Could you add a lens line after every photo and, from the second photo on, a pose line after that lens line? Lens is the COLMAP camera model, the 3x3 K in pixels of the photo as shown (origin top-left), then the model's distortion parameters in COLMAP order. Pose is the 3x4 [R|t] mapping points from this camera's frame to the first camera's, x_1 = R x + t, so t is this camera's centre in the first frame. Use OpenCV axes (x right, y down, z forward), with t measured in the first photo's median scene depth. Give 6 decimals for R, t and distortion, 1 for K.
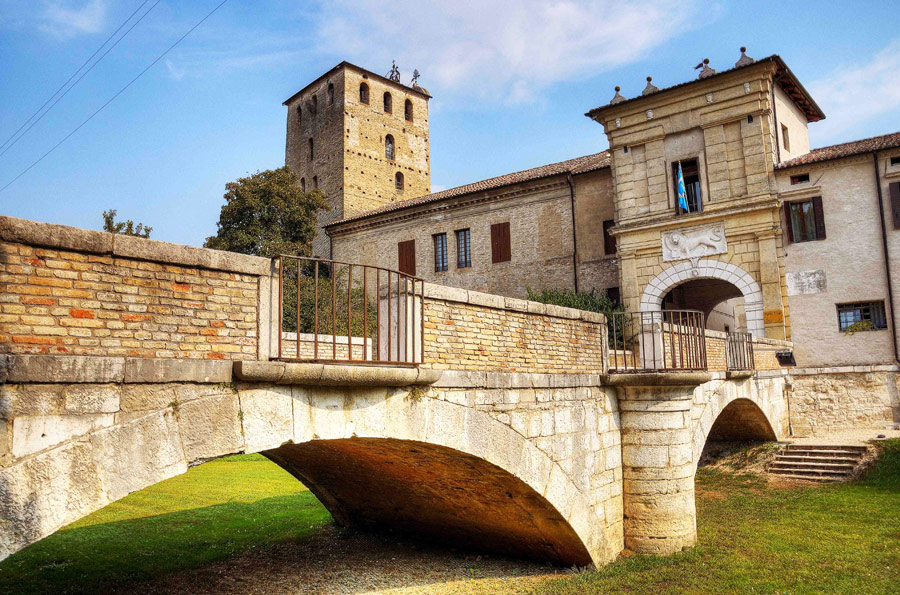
lens RADIAL K [[689.7, 0, 428.9], [0, 689.7, 300.4], [0, 0, 1]] dist [-0.093670, 0.006233]
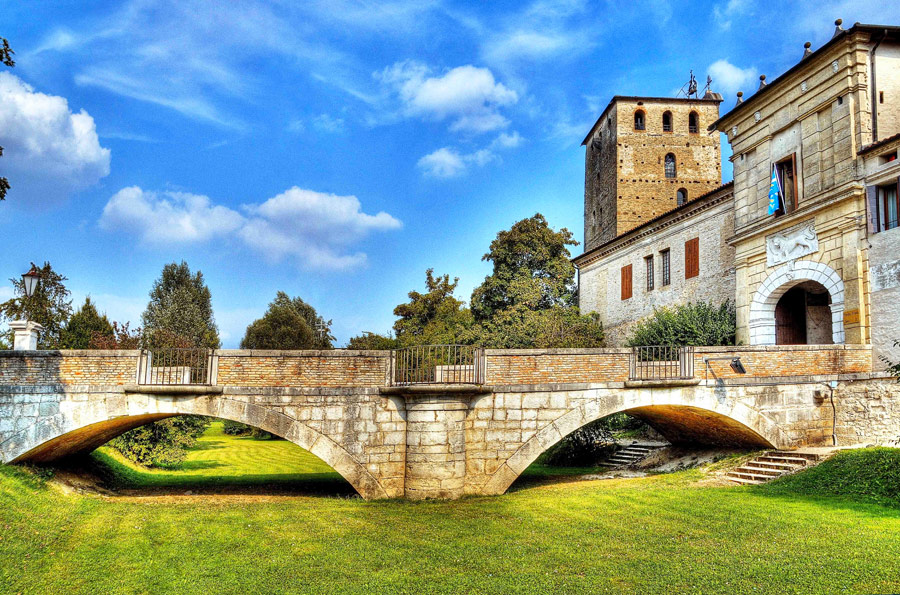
lens RADIAL K [[732.0, 0, 391.8], [0, 732.0, 297.5], [0, 0, 1]] dist [-0.074889, 0.004970]
pose [[0.715504, -0.106646, -0.690420, 0.659034], [0.089642, 0.994125, -0.060659, 0.000202], [0.692833, -0.018489, 0.720861, -0.116738]]
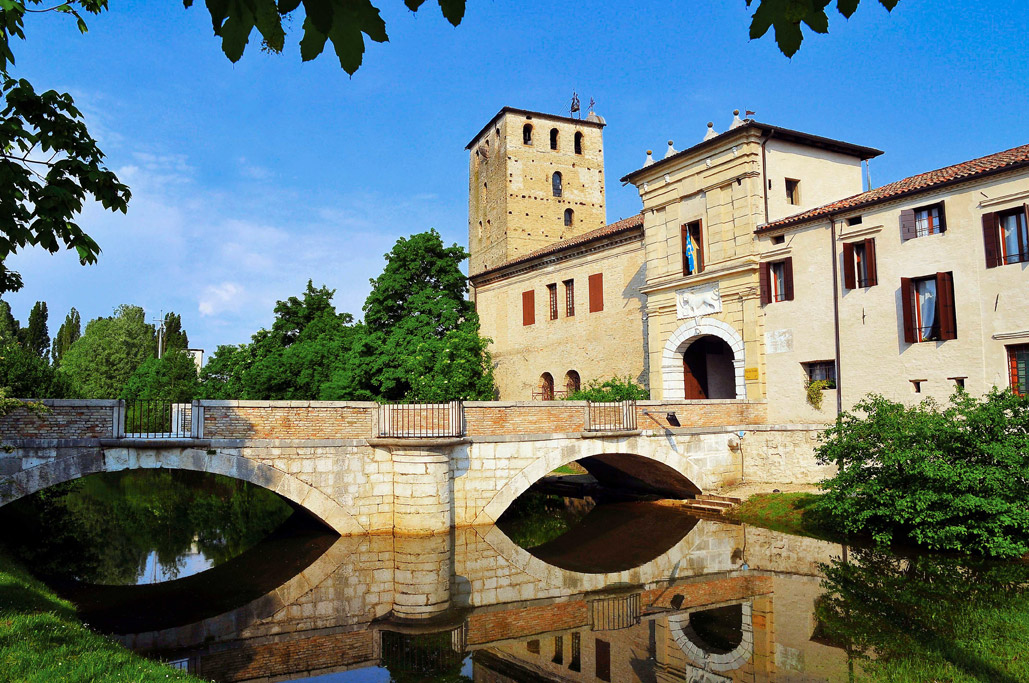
lens RADIAL K [[836.9, 0, 448.0], [0, 836.9, 341.5], [0, 0, 1]] dist [-0.074889, 0.004970]
pose [[0.904913, -0.025672, -0.424823, 0.565051], [0.045645, 0.998276, 0.036903, -0.085255], [0.423143, -0.052785, 0.904524, -0.330917]]
